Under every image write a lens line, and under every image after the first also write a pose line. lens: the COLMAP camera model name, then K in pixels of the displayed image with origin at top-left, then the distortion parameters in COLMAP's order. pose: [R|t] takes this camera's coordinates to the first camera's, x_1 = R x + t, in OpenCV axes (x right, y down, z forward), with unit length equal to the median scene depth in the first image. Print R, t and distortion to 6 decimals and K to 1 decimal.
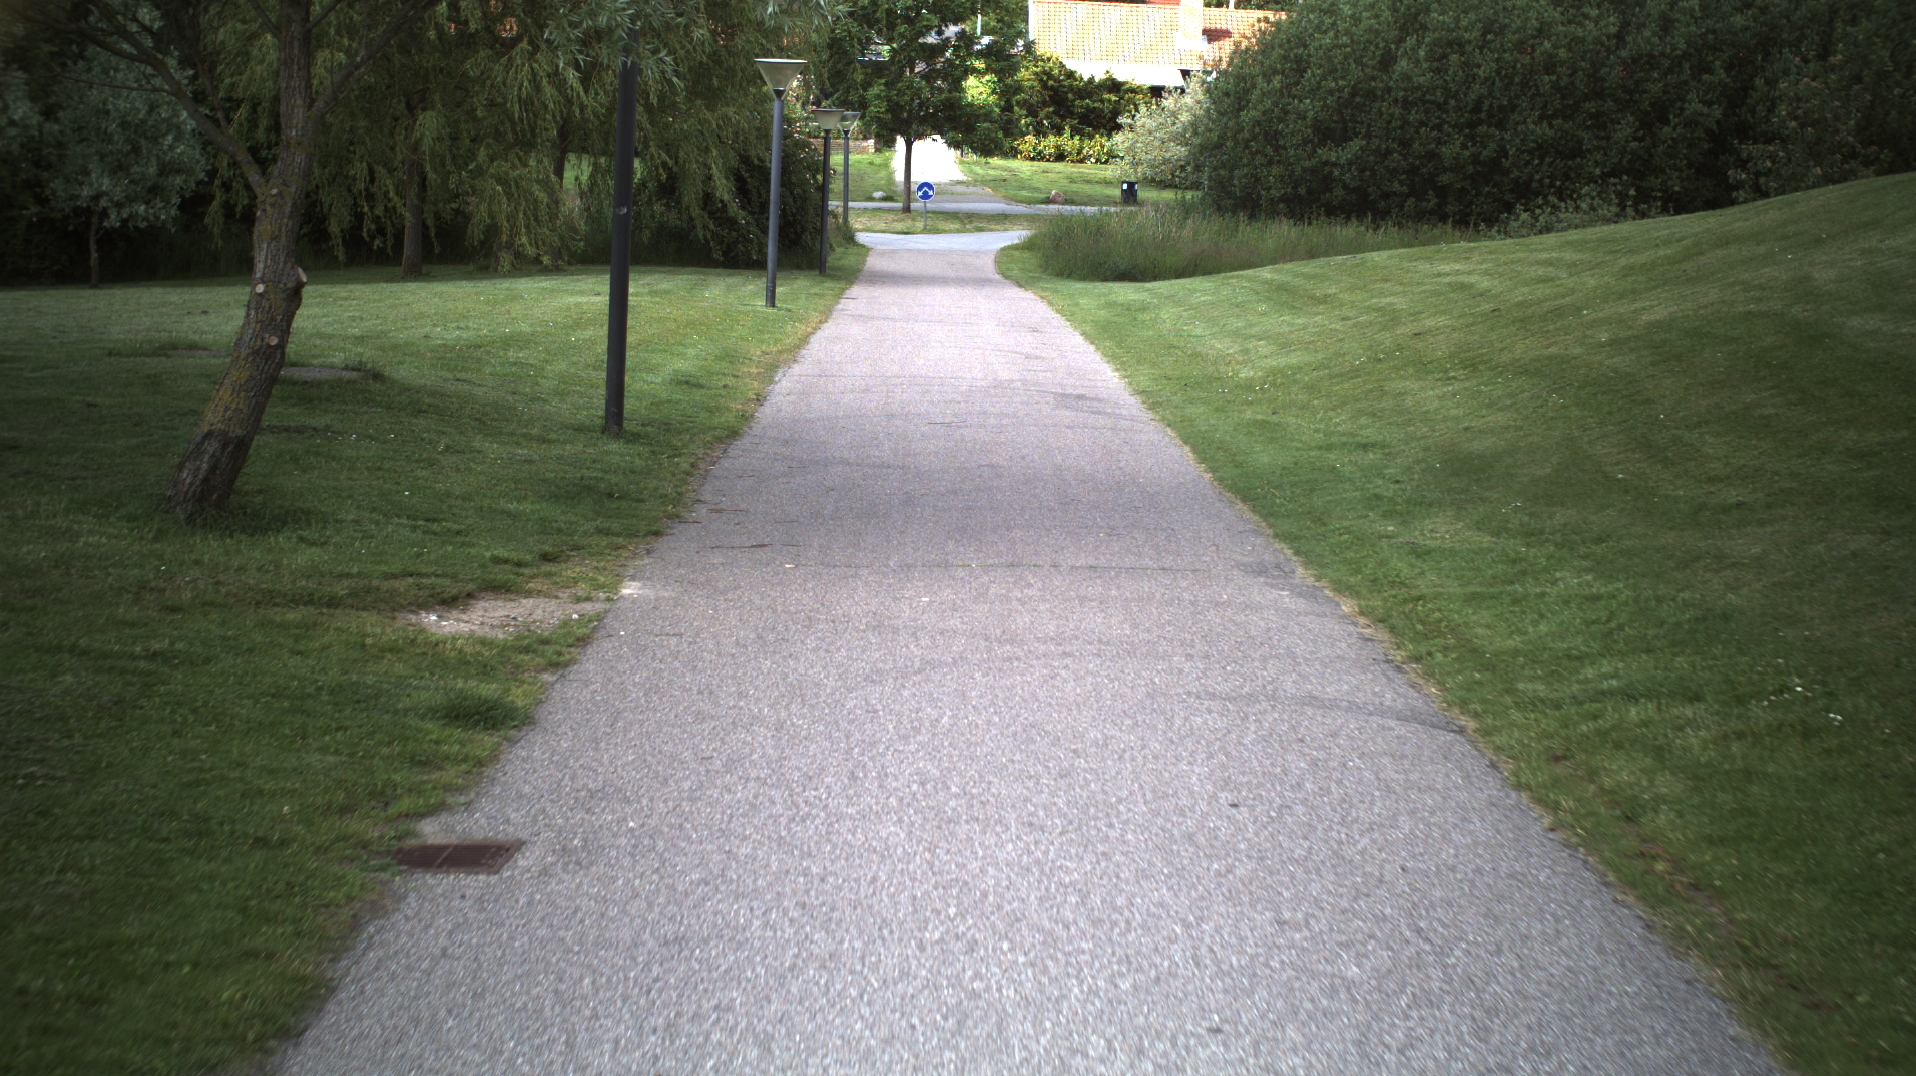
lens RADIAL K [[3462.7, 0, 958.0], [0, 3462.7, 538.0], [0, 0, 1]] dist [-0.323274, 0.586504]
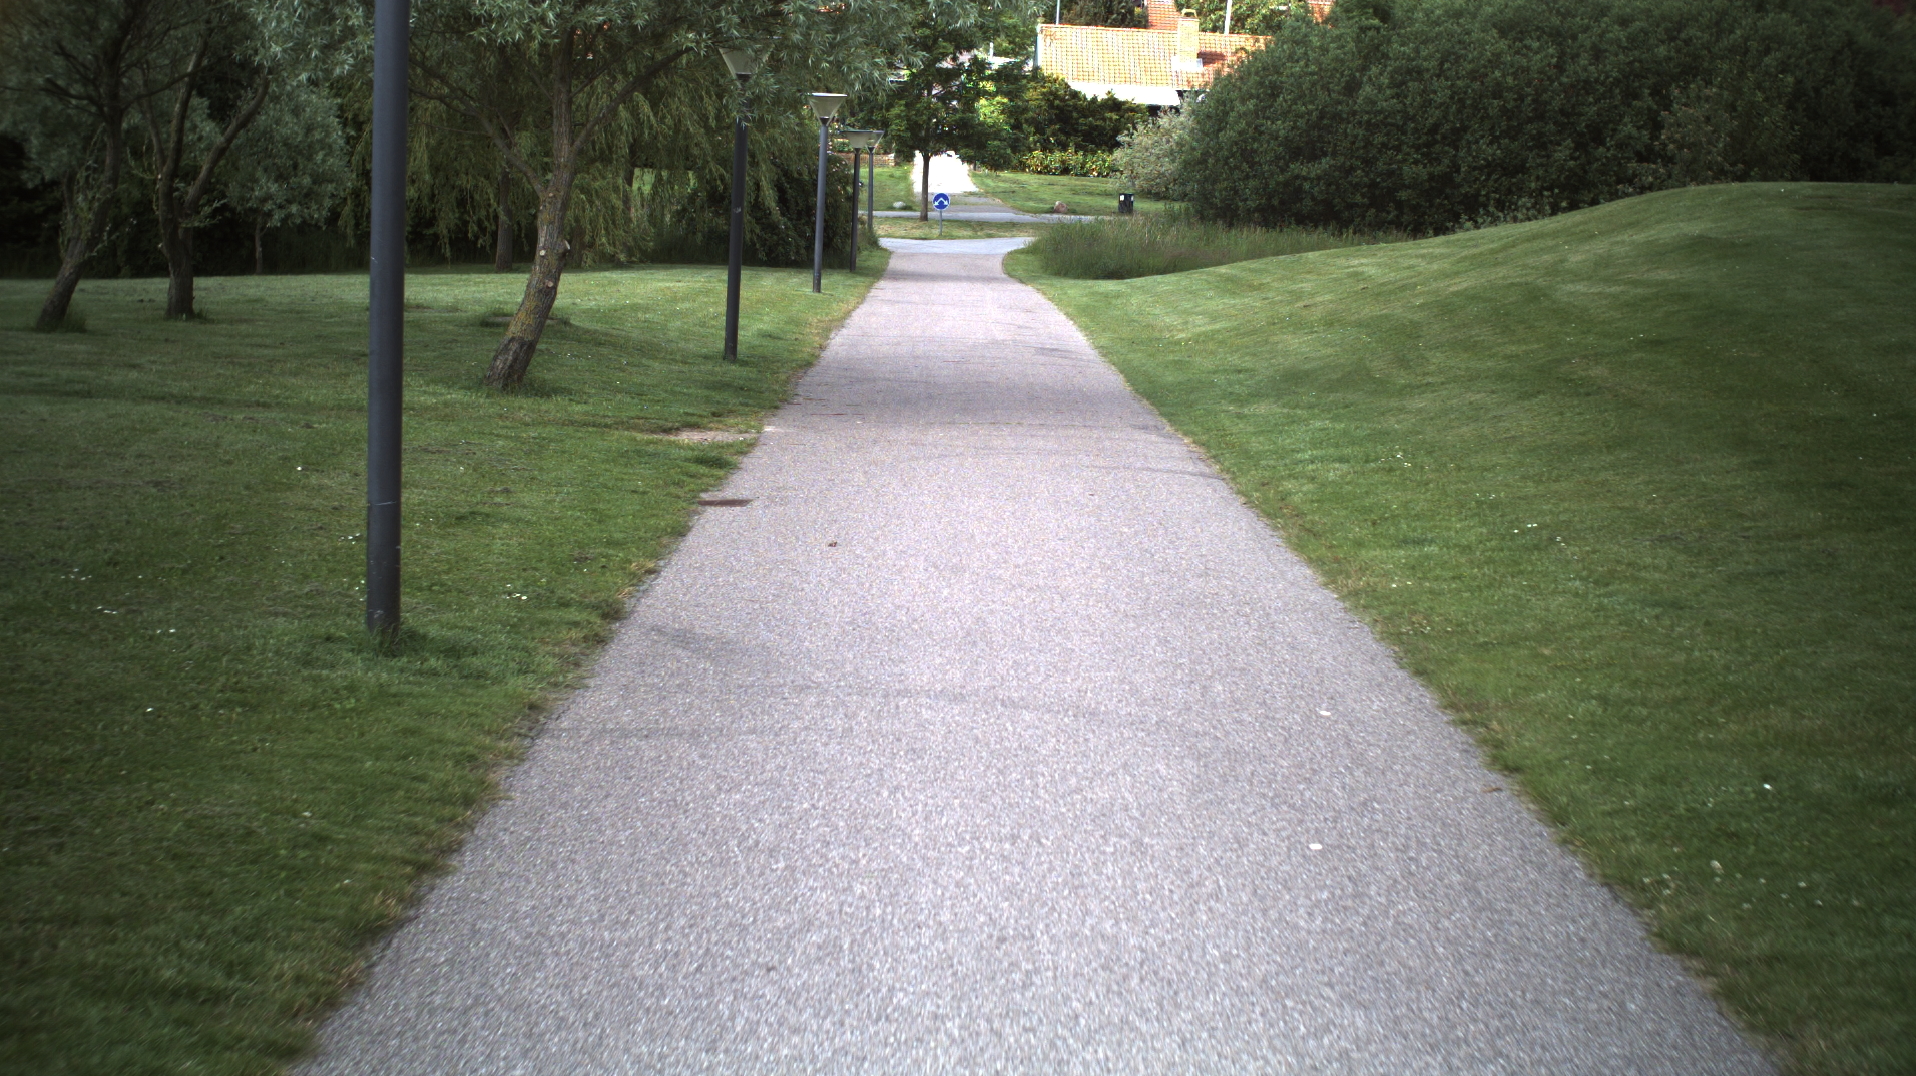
lens RADIAL K [[3462.7, 0, 958.0], [0, 3462.7, 538.0], [0, 0, 1]] dist [-0.323274, 0.586504]
pose [[0.999984, 0.003943, -0.004073, 0.001162], [-0.003957, 0.999986, -0.003431, 0.014307], [0.004059, 0.003448, 0.999986, -0.136406]]
